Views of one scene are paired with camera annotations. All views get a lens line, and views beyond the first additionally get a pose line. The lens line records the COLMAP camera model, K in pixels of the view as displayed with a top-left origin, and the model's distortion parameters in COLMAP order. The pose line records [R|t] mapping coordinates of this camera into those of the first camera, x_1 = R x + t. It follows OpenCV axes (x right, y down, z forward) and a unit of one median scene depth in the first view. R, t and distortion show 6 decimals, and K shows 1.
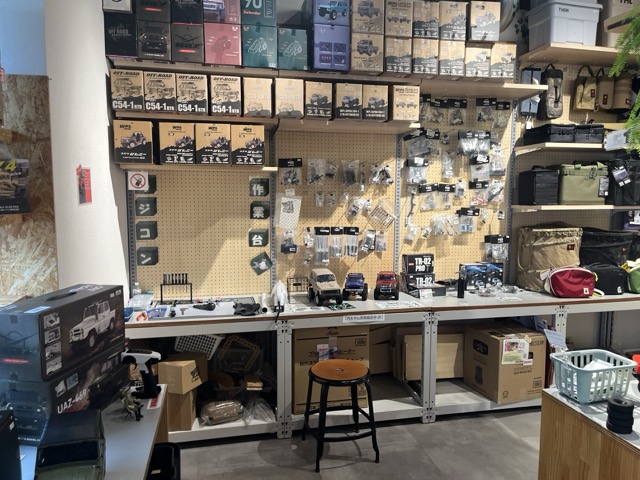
lens RADIAL K [[481.8, 0, 324.8], [0, 481.8, 237.9], [0, 0, 1]] dist [0.028282, -0.028550]
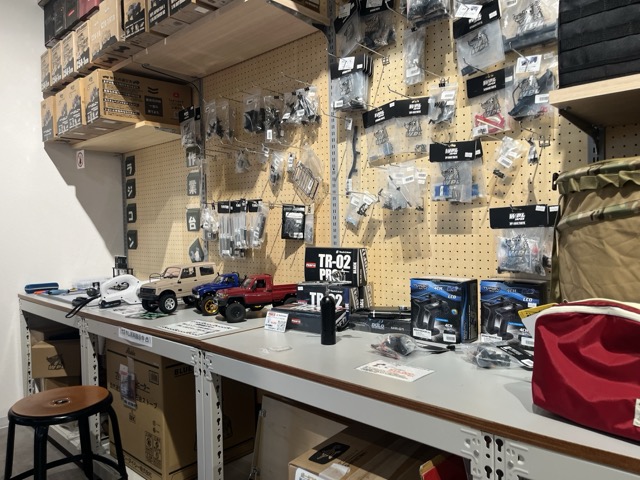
lens RADIAL K [[481.8, 0, 318.9], [0, 481.8, 242.9], [0, 0, 1]] dist [0.028282, -0.028550]
pose [[0.566198, 0.013538, -0.824158, 0.628567], [-0.059926, 0.997895, -0.024777, 0.044373], [0.822088, 0.063417, 0.565818, 0.735219]]
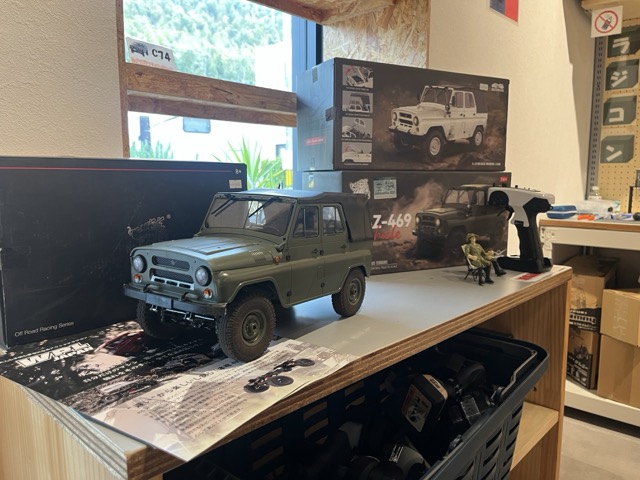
lens RADIAL K [[481.8, 0, 334.4], [0, 481.8, 225.5], [0, 0, 1]] dist [0.028282, -0.028550]
pose [[0.570801, 0.080053, -0.817176, -0.024295], [-0.085029, 0.995648, 0.038144, 0.148765], [0.816674, 0.047711, 0.575124, 0.274085]]
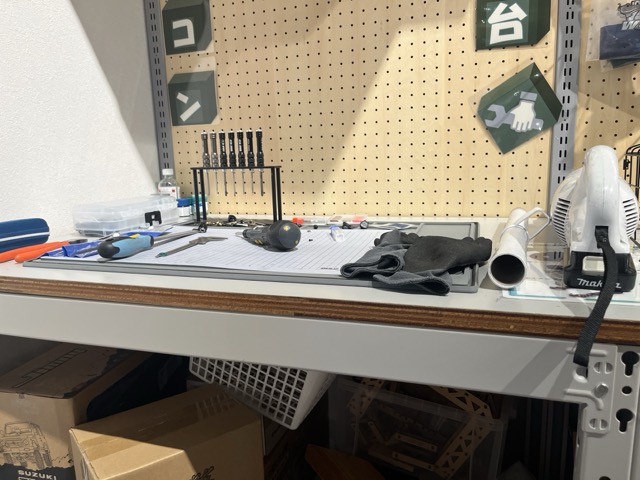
lens RADIAL K [[481.8, 0, 320.7], [0, 481.8, 240.9], [0, 0, 1]] dist [0.028282, -0.028550]
pose [[0.854033, 0.063126, -0.516374, -0.080073], [-0.015743, 0.995292, 0.095635, 0.106546], [0.519980, -0.073546, 0.851006, 0.703193]]
